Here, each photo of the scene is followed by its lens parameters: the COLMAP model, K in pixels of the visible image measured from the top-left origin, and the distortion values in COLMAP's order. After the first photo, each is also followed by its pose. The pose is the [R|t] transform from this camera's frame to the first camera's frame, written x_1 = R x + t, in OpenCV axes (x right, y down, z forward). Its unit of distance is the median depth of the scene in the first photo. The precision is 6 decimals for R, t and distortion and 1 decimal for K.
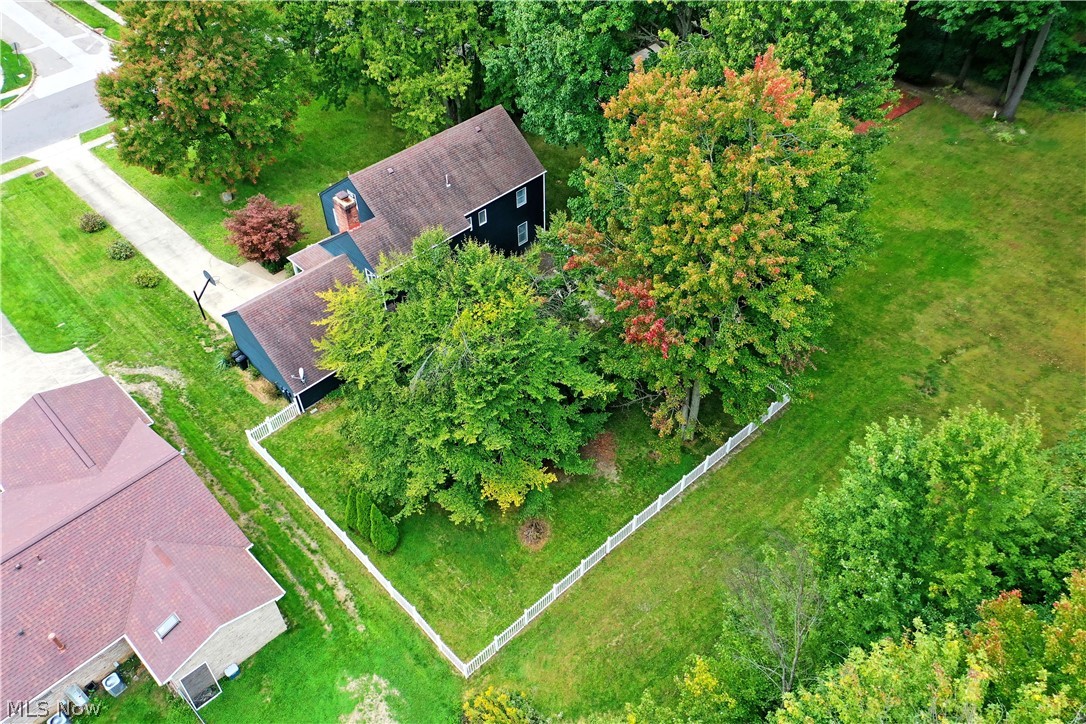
lens RADIAL K [[865.1, 0, 543.0], [0, 865.1, 362.0], [0, 0, 1]] dist [0.017347, 0.005954]
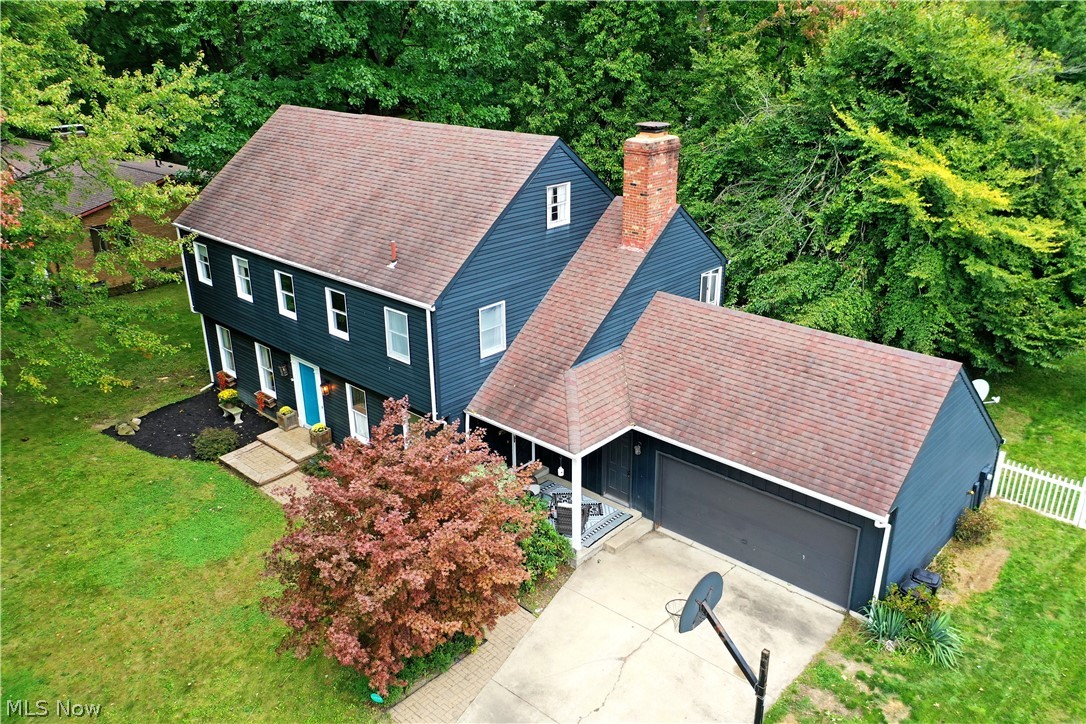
lens RADIAL K [[865.1, 0, 543.0], [0, 865.1, 362.0], [0, 0, 1]] dist [0.017347, 0.005954]
pose [[-0.057314, -0.366459, 0.928667, -0.567625], [0.710363, 0.638636, 0.295851, -0.241286], [-0.701498, 0.676648, 0.223716, 0.882591]]
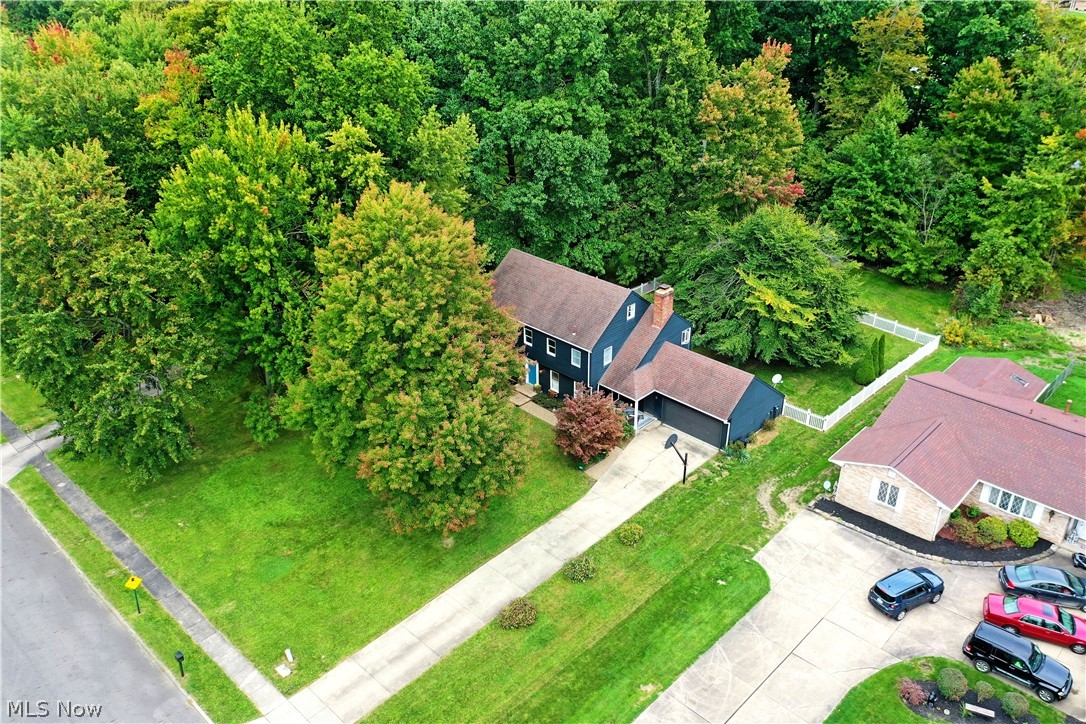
lens RADIAL K [[865.1, 0, 543.0], [0, 865.1, 362.0], [0, 0, 1]] dist [0.017347, 0.005954]
pose [[-0.022748, -0.463191, 0.885966, -1.161914], [0.712077, 0.614527, 0.339564, -0.567533], [-0.701733, 0.638600, 0.315848, 0.696117]]
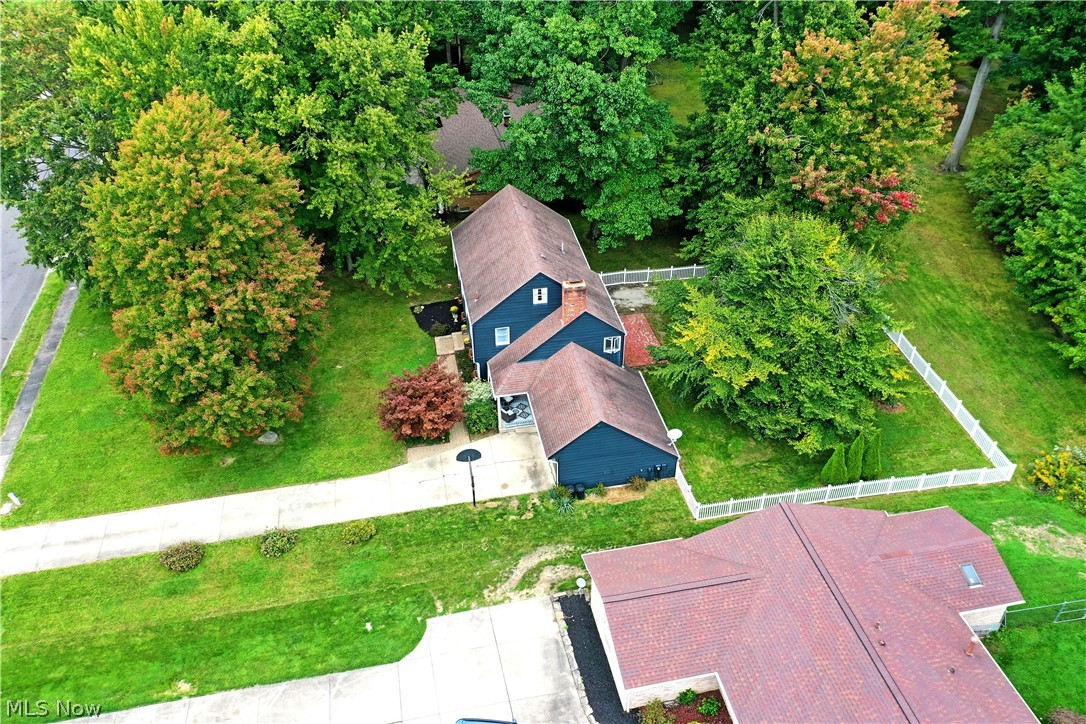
lens RADIAL K [[865.1, 0, 543.0], [0, 865.1, 362.0], [0, 0, 1]] dist [0.017347, 0.005954]
pose [[0.550210, -0.493190, 0.673819, -0.833928], [0.590406, 0.800410, 0.103748, -0.206128], [-0.590499, 0.340744, 0.731577, 0.282774]]
